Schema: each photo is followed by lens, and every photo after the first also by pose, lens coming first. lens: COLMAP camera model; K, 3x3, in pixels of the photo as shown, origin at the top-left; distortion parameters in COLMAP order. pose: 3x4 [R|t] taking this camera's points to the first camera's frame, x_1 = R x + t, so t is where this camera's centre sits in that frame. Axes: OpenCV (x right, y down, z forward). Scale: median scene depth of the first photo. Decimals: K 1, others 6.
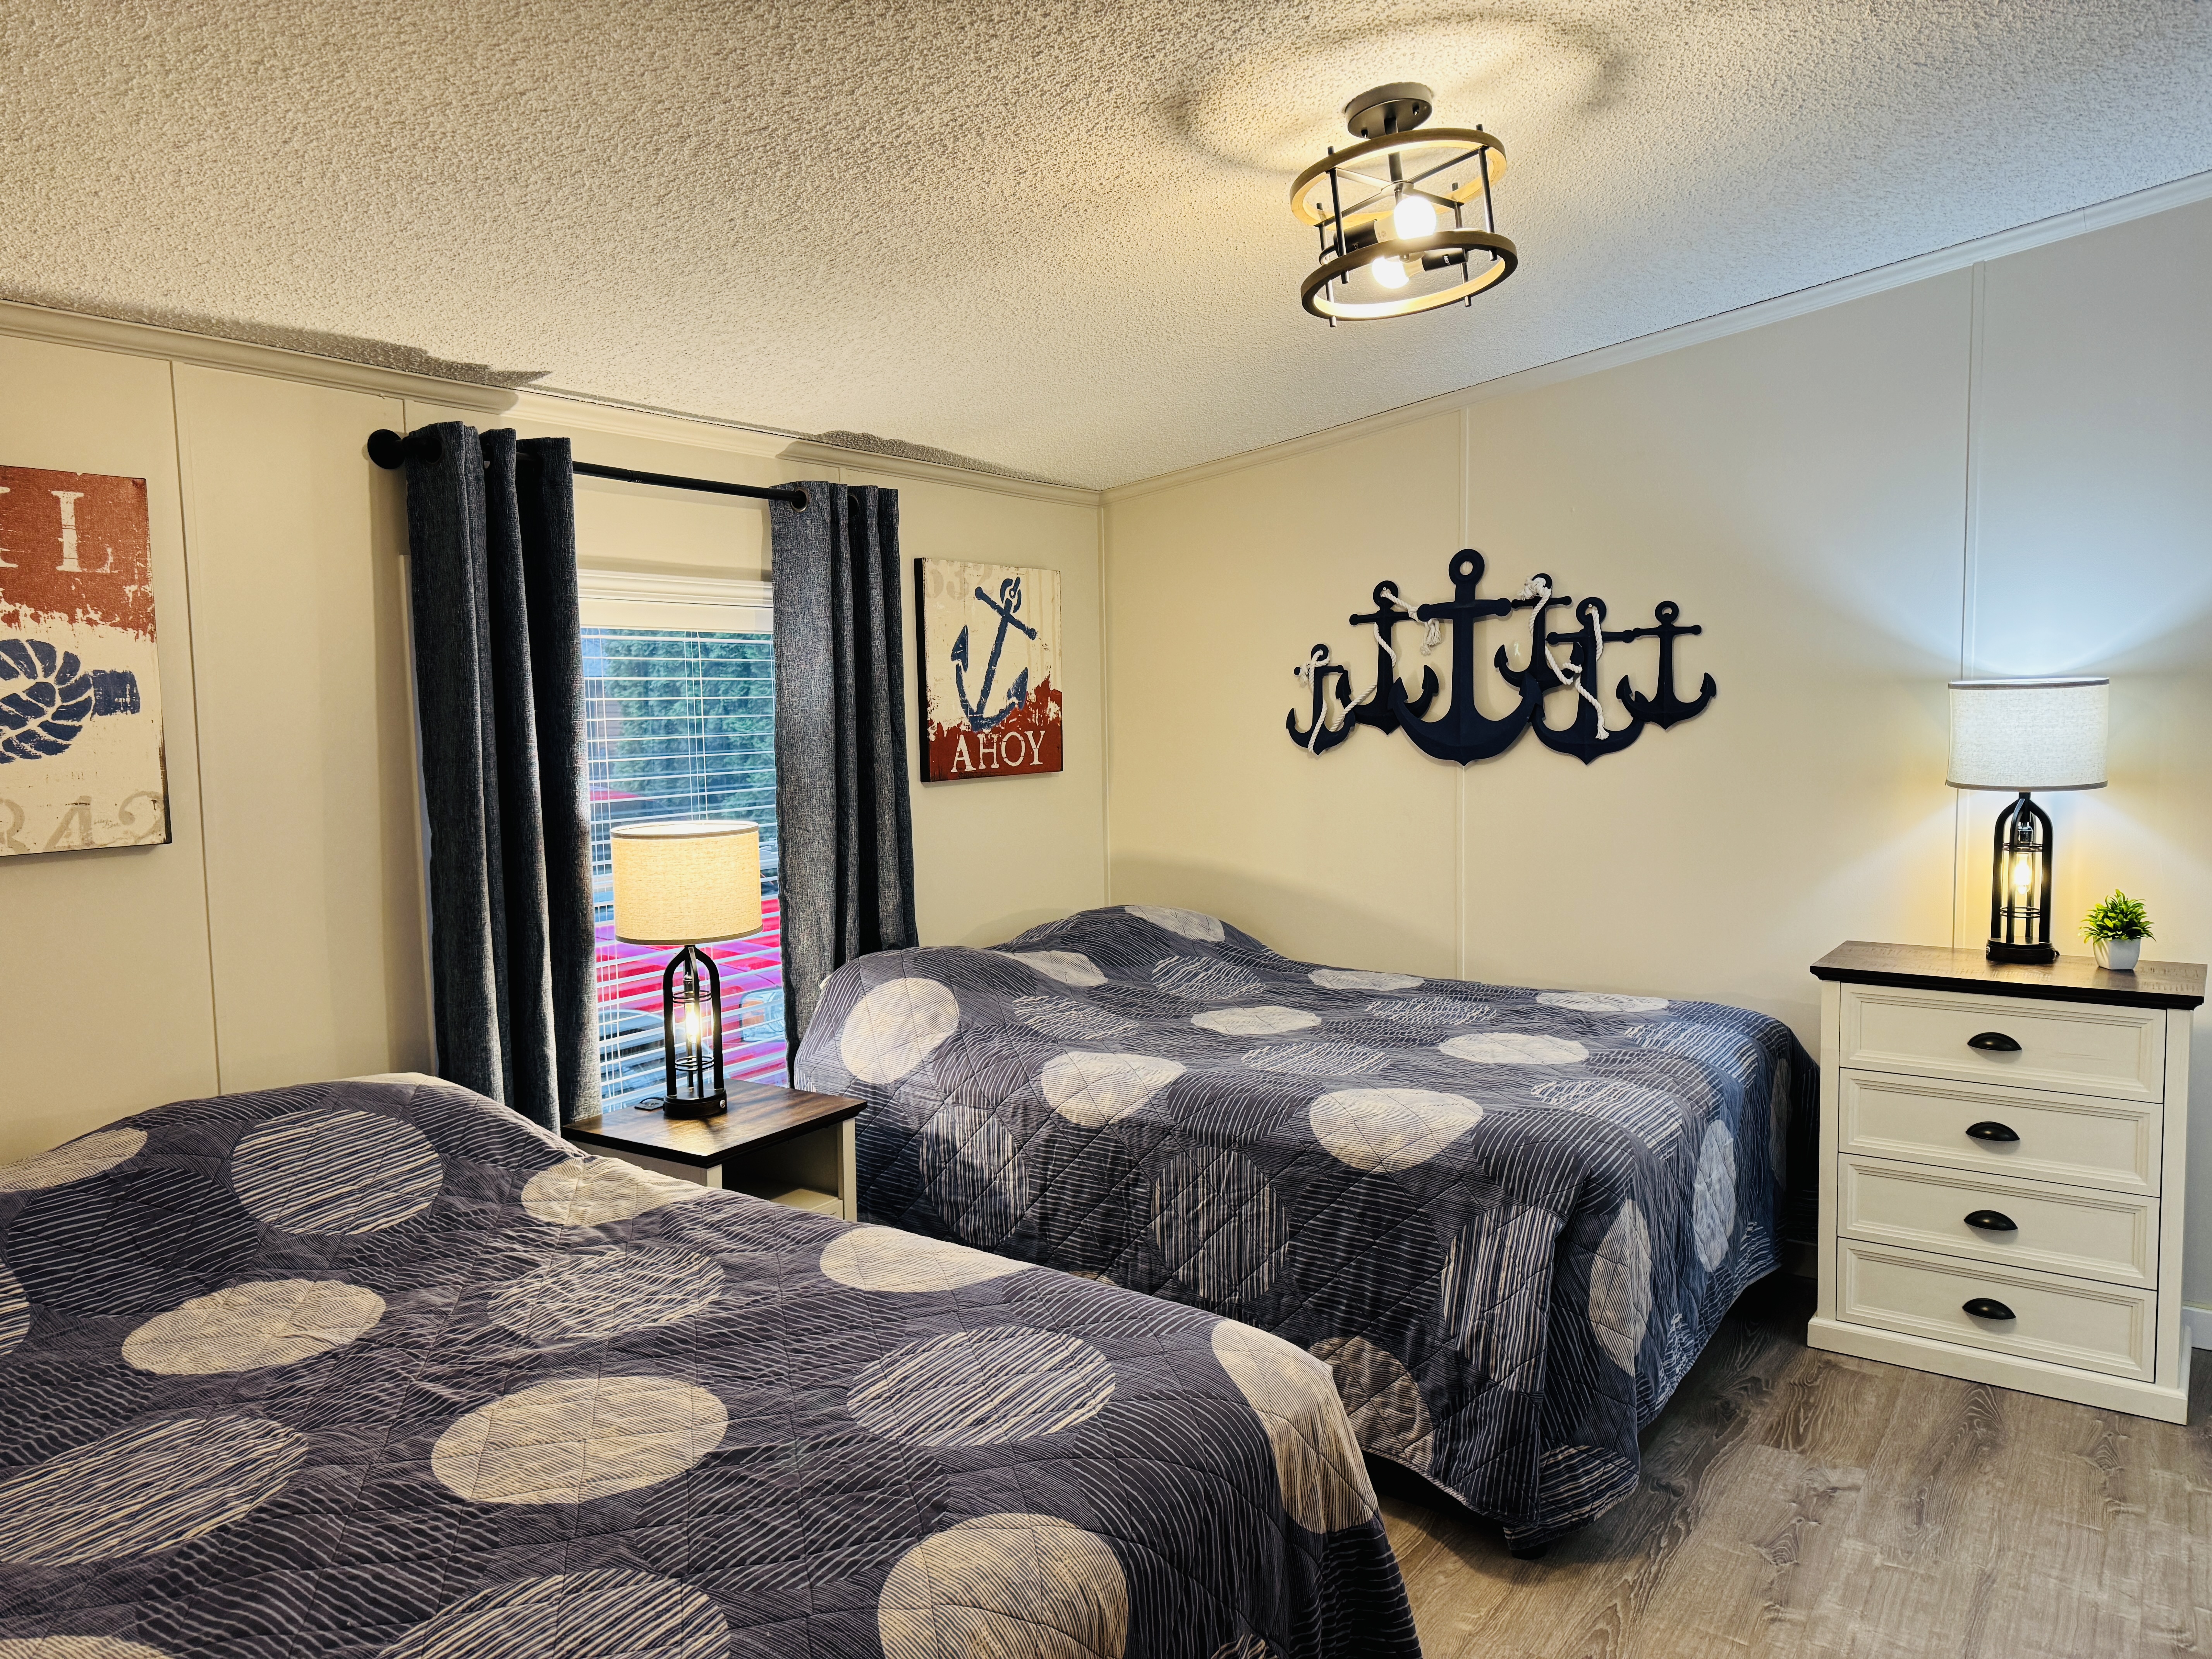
lens RADIAL K [[1562.5, 0, 1103.0], [0, 1562.5, 821.2], [0, 0, 1]] dist [0.140132, -0.195398]
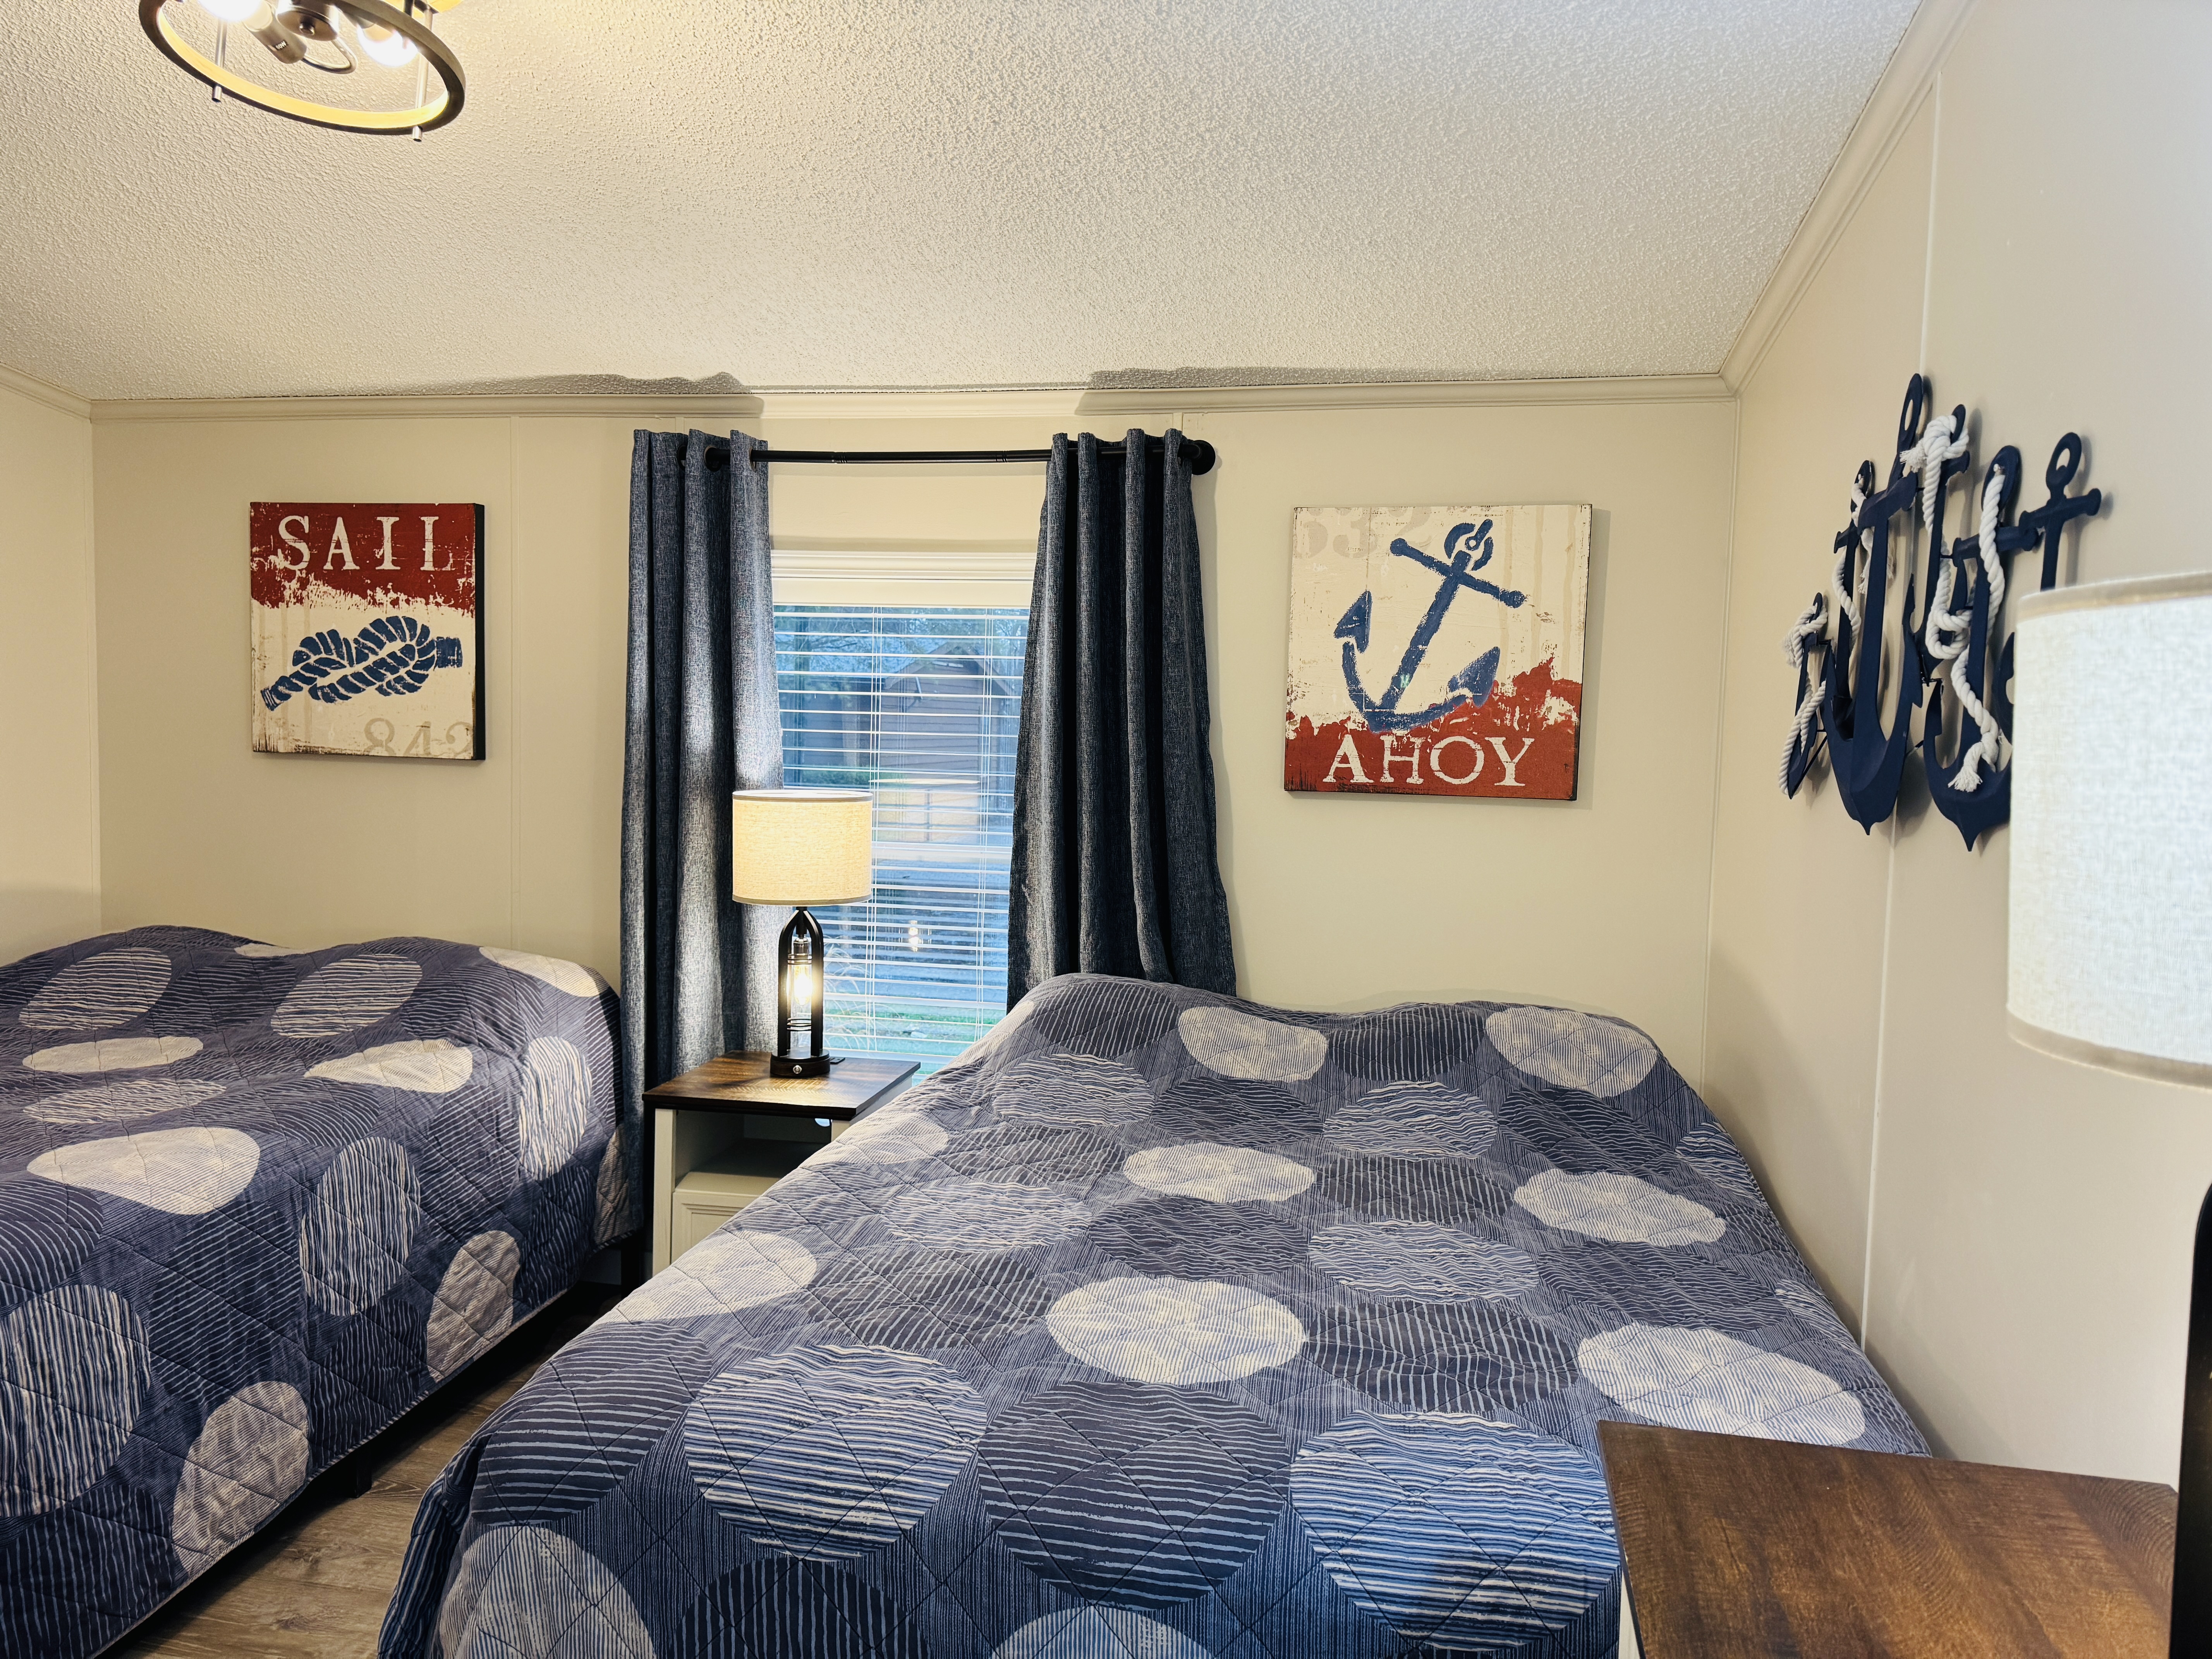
lens RADIAL K [[1562.5, 0, 1103.0], [0, 1562.5, 821.2], [0, 0, 1]] dist [0.140132, -0.195398]
pose [[0.380483, 0.074675, -0.921768, 0.575348], [-0.110935, 0.993223, 0.034673, -0.026500], [0.918110, 0.089064, 0.386188, 0.600192]]
